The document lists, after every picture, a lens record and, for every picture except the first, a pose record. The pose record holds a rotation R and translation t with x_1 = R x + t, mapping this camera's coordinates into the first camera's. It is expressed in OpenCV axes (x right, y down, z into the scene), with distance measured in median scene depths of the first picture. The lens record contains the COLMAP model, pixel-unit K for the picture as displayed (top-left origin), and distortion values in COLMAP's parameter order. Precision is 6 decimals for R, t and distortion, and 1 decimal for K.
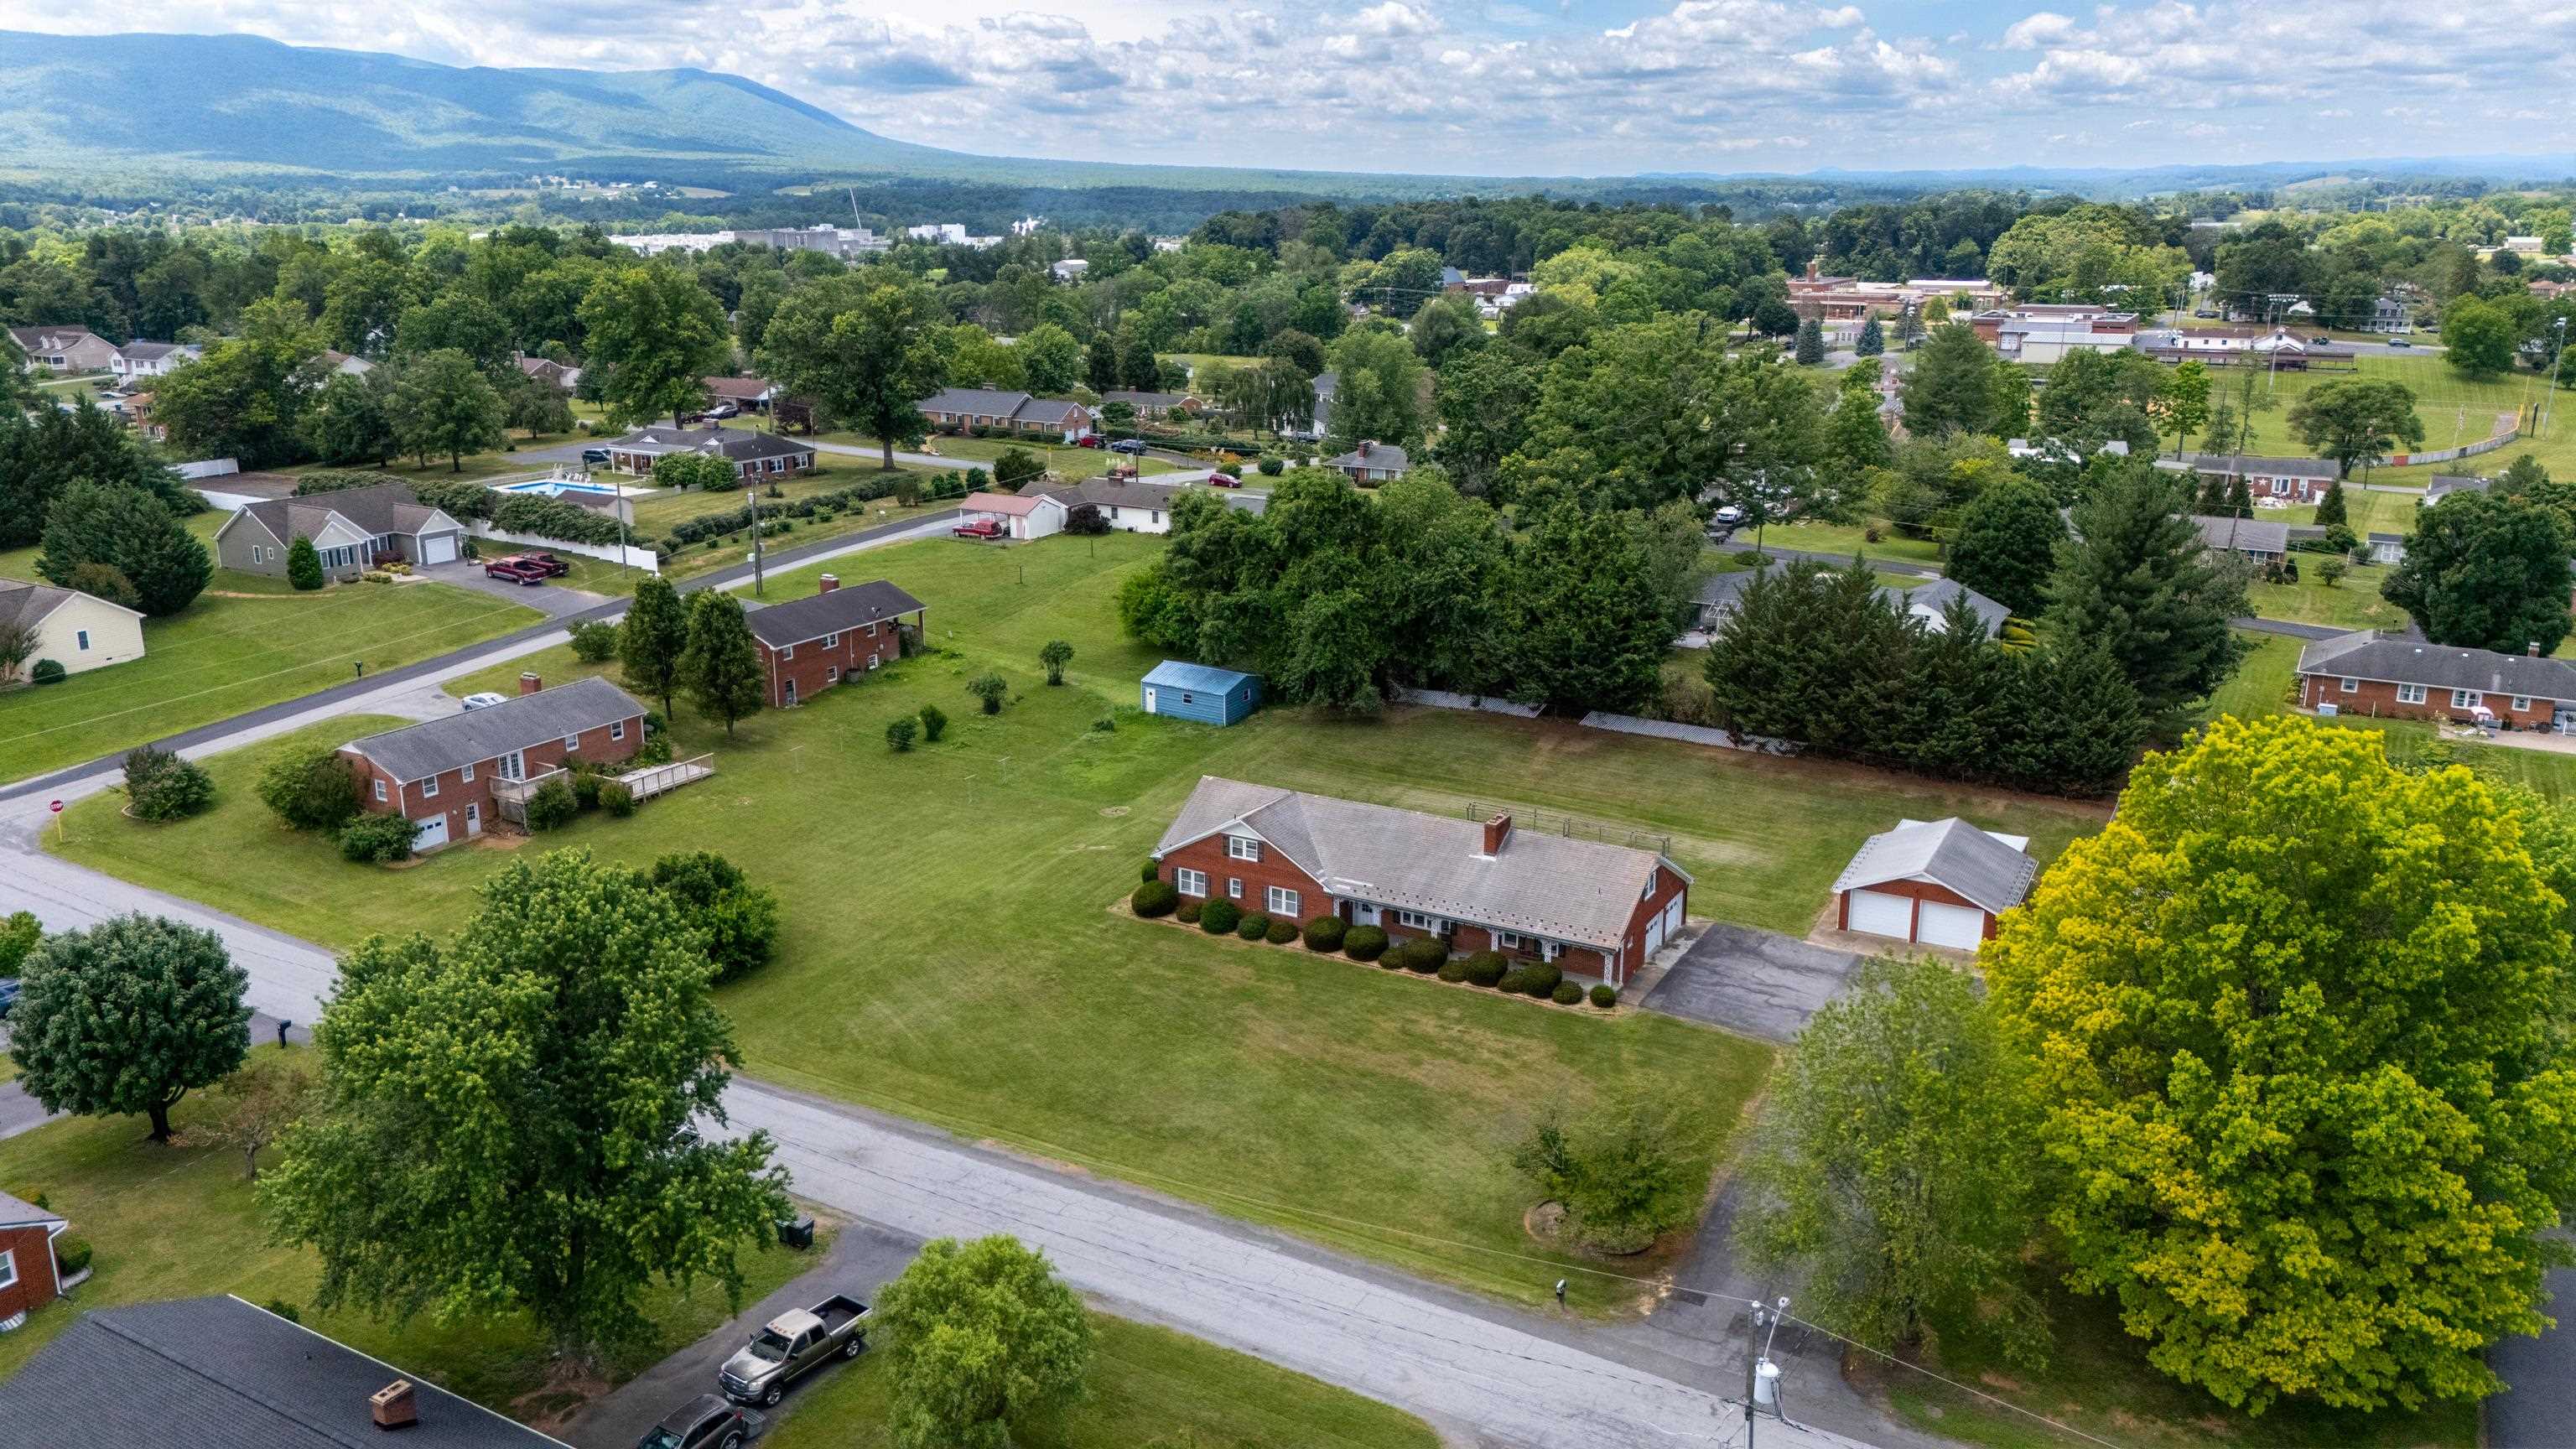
lens RADIAL K [[1889.8, 0, 1290.1], [0, 1889.8, 734.1], [0, 0, 1]] dist [0.072915, -0.078633]
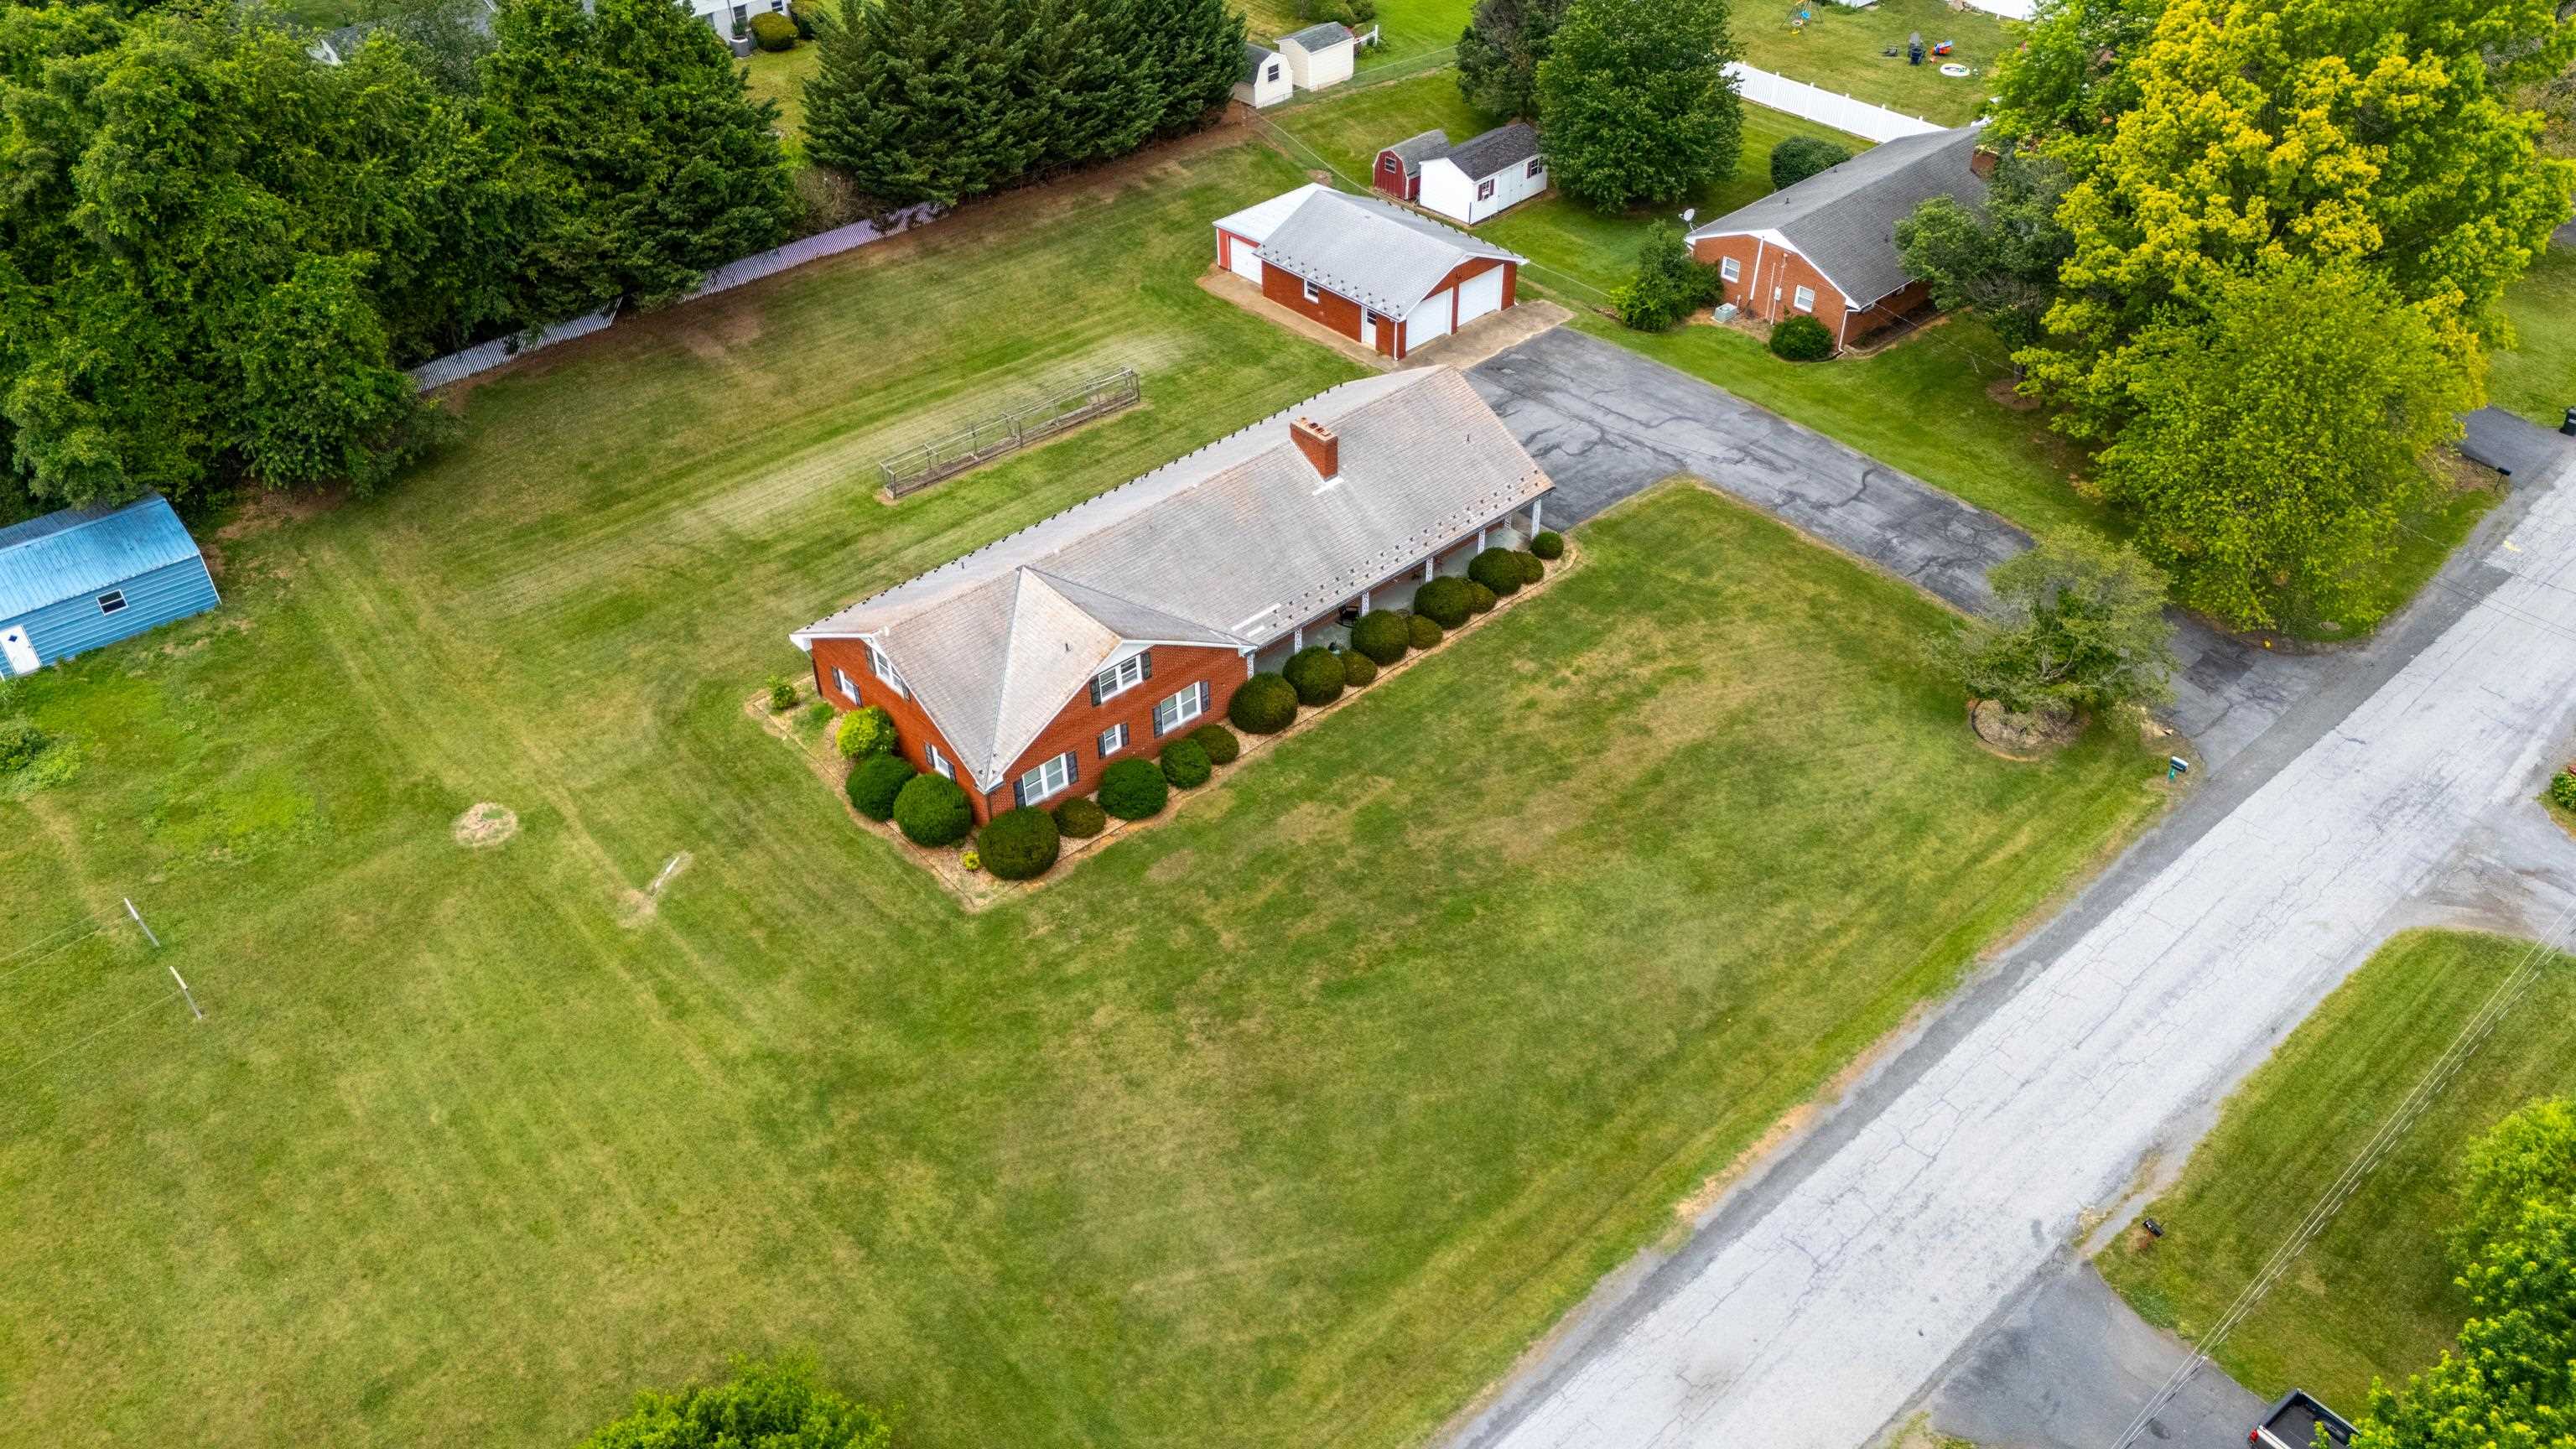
lens RADIAL K [[1896.9, 0, 1288.0], [0, 1896.9, 724.5], [0, 0, 1]] dist [0.080147, -0.072081]
pose [[0.317397, -0.595905, 0.737670, -0.464921], [0.273971, 0.802343, 0.530269, -0.236179], [-0.907854, 0.033795, 0.417922, 0.679618]]
